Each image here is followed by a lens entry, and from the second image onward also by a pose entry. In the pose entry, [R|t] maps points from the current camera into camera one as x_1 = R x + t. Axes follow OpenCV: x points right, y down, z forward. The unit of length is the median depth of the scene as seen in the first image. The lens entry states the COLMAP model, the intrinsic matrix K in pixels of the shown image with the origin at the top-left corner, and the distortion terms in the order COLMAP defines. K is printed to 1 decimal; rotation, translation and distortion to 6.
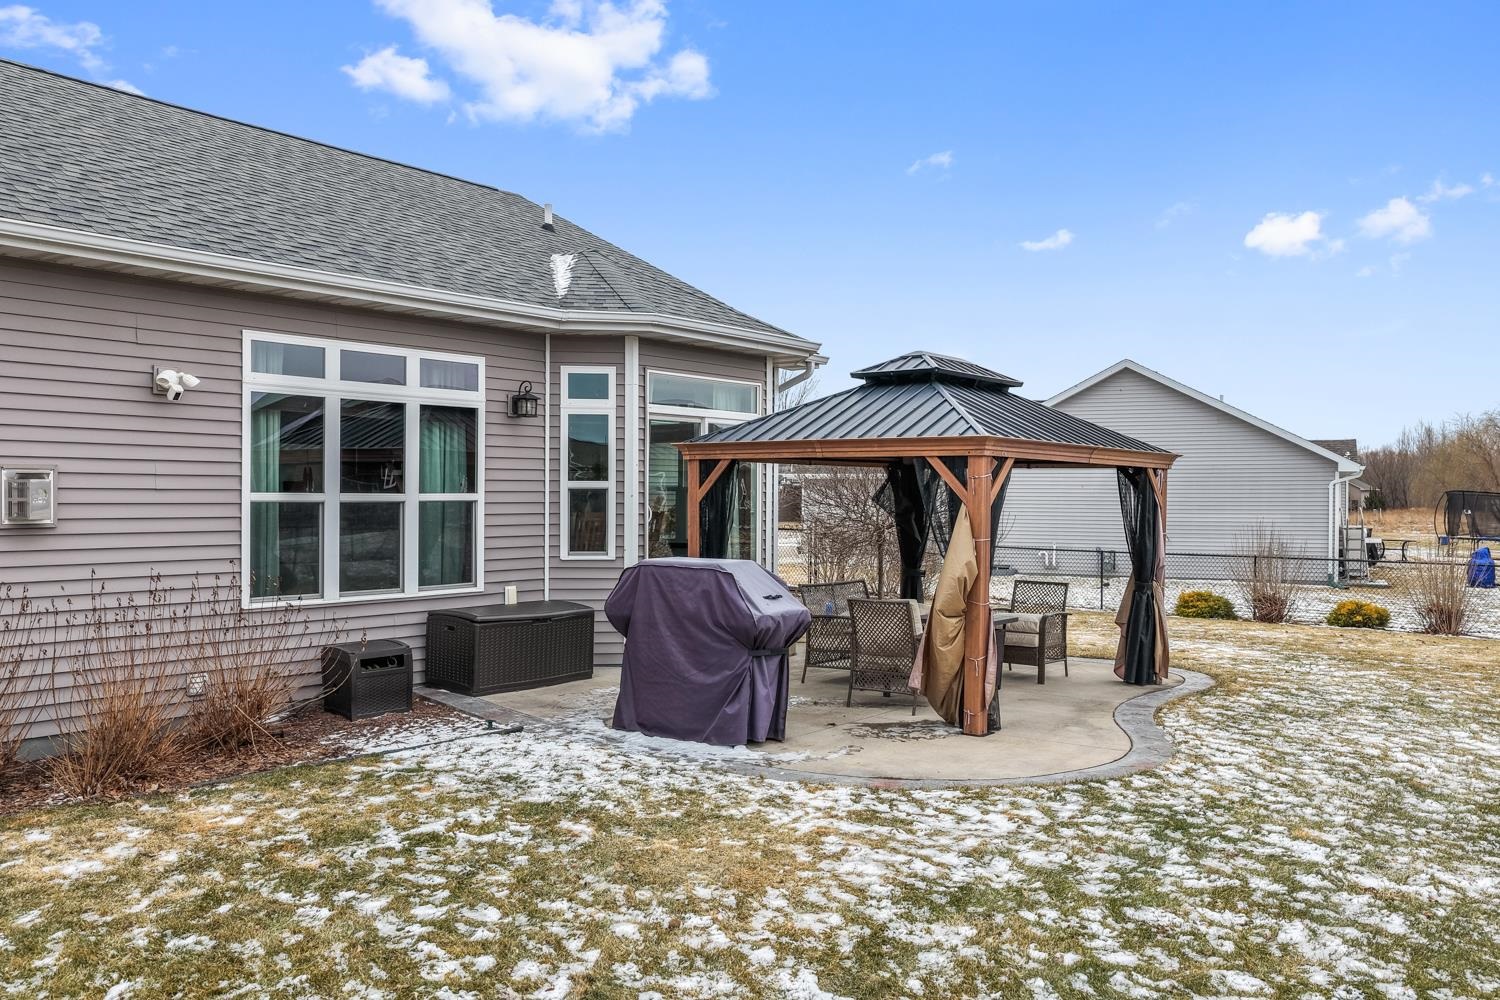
lens RADIAL K [[1251.7, 0, 757.0], [0, 1251.7, 500.6], [0, 0, 1]] dist [-0.008568, 0.027145]
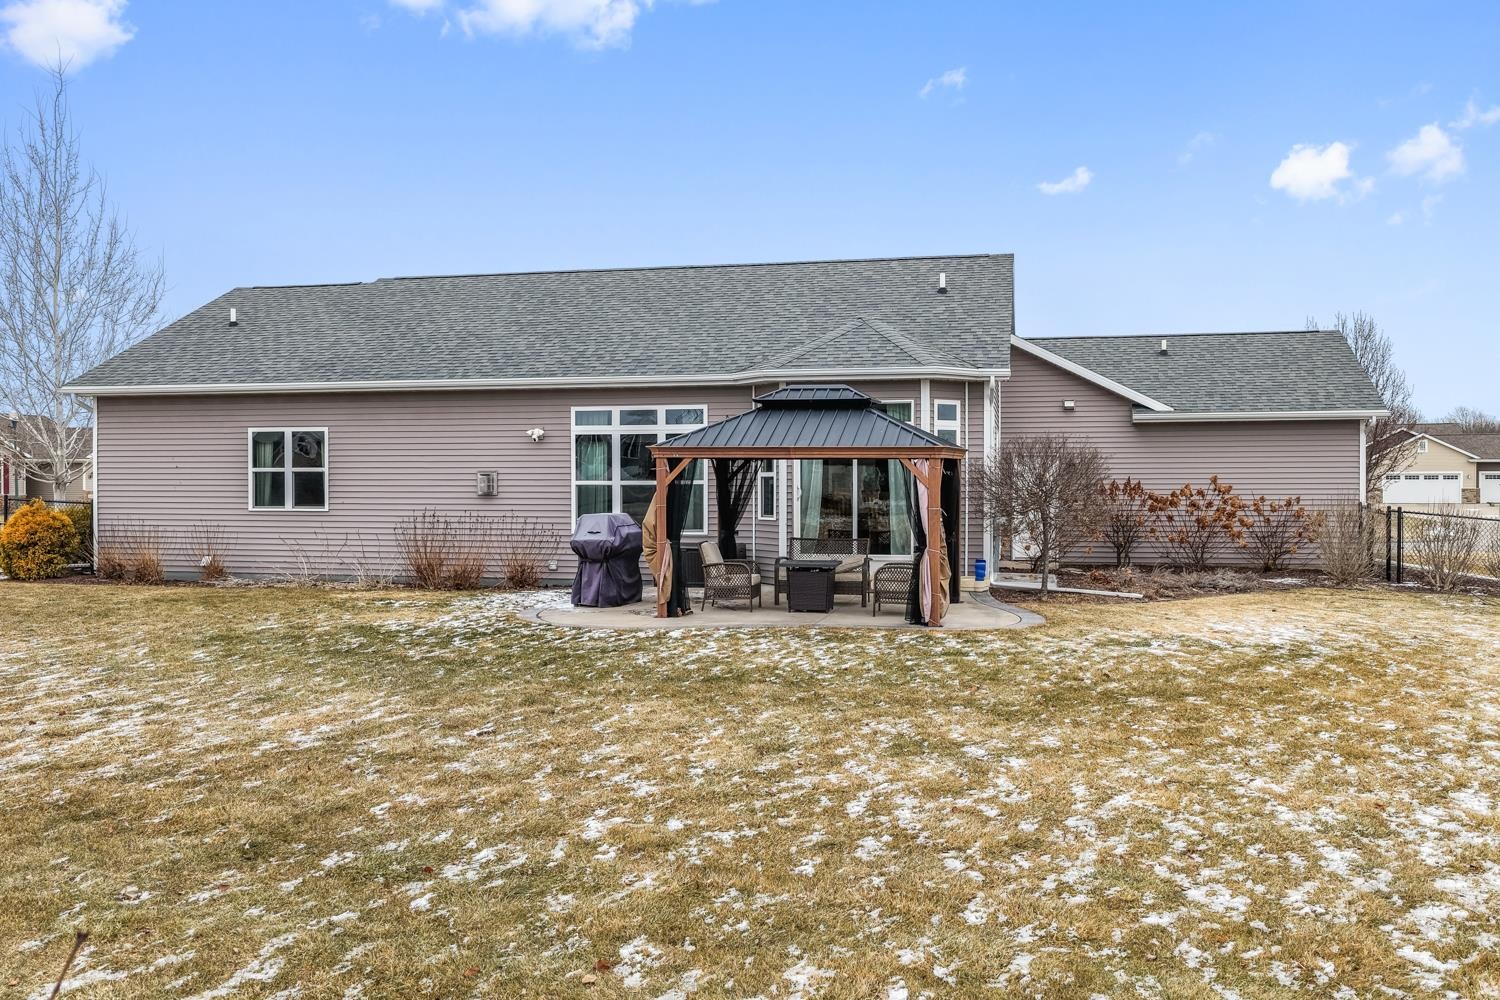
lens RADIAL K [[1251.7, 0, 756.0], [0, 1251.7, 500.9], [0, 0, 1]] dist [-0.008568, 0.027145]
pose [[0.415572, 0.010865, -0.909495, 1.548006], [0.000683, 0.999925, 0.012257, 0.002508], [0.909560, -0.005715, 0.415533, 0.334252]]
